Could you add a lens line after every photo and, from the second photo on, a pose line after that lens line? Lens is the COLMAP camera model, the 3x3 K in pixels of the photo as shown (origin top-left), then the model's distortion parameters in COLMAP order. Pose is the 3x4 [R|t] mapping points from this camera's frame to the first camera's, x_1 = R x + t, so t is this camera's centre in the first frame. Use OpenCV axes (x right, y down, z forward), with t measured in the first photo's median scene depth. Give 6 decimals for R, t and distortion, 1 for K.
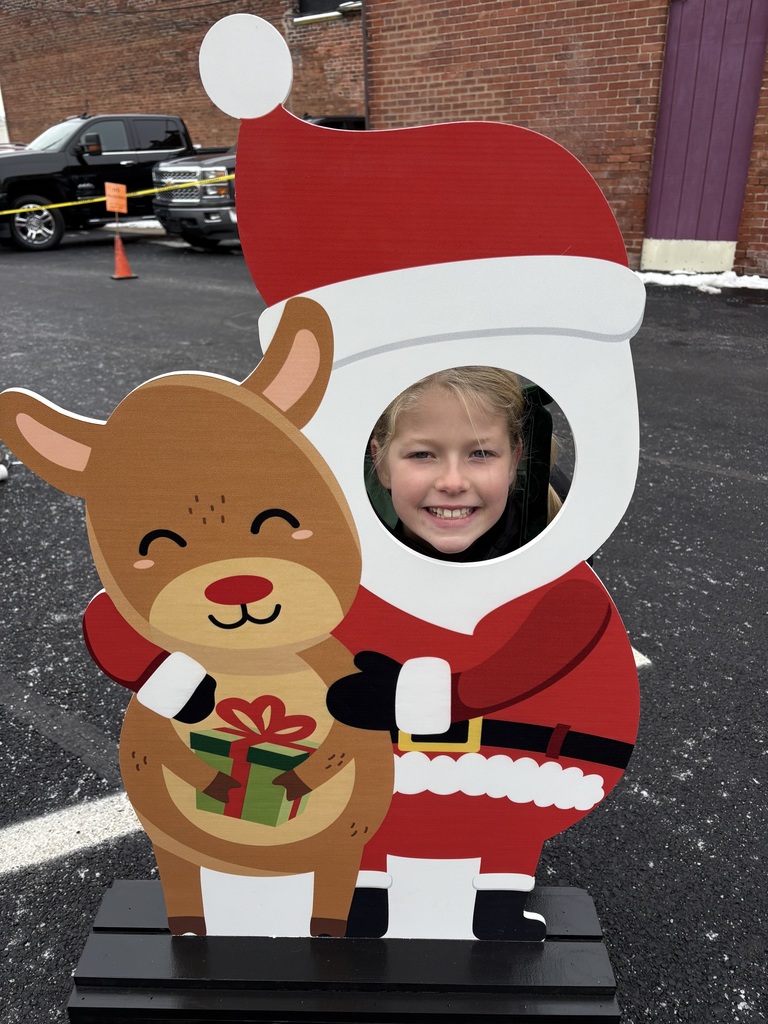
lens RADIAL K [[781.6, 0, 380.8], [0, 781.6, 515.5], [0, 0, 1]] dist [0.027512, -0.048366]
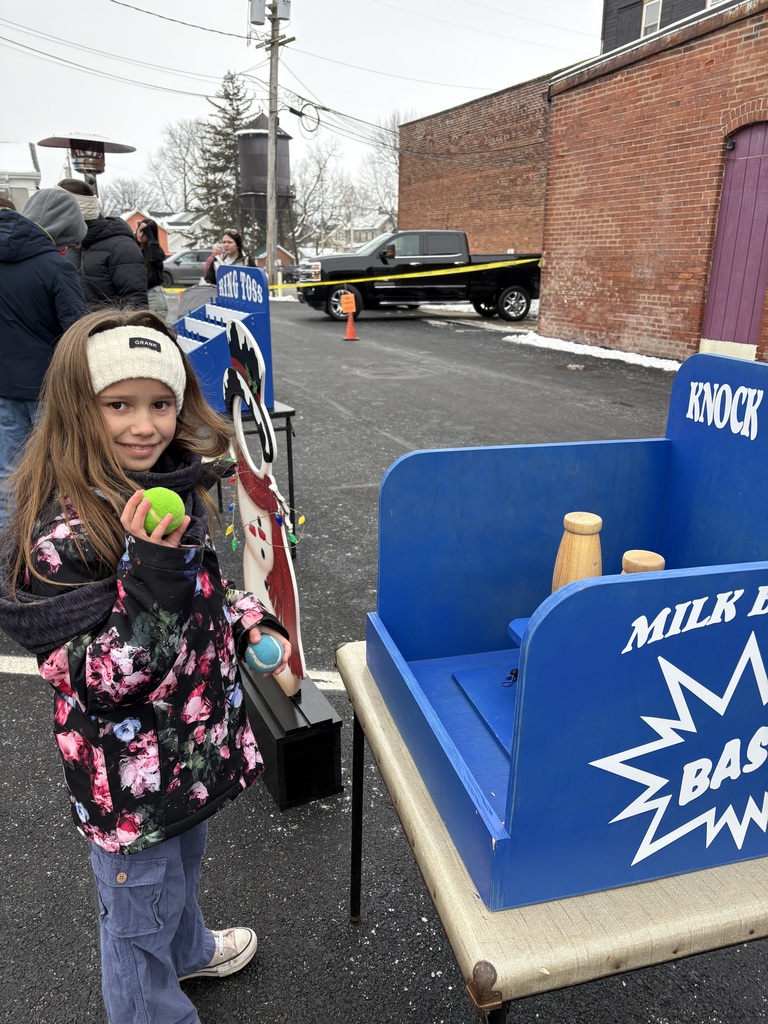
lens RADIAL K [[781.6, 0, 386.5], [0, 781.6, 511.4], [0, 0, 1]] dist [0.027512, -0.048366]
pose [[0.865144, 0.178708, -0.468604, 0.506755], [-0.227599, 0.972505, -0.049321, 0.080601], [0.446906, 0.149324, 0.882030, -0.255723]]
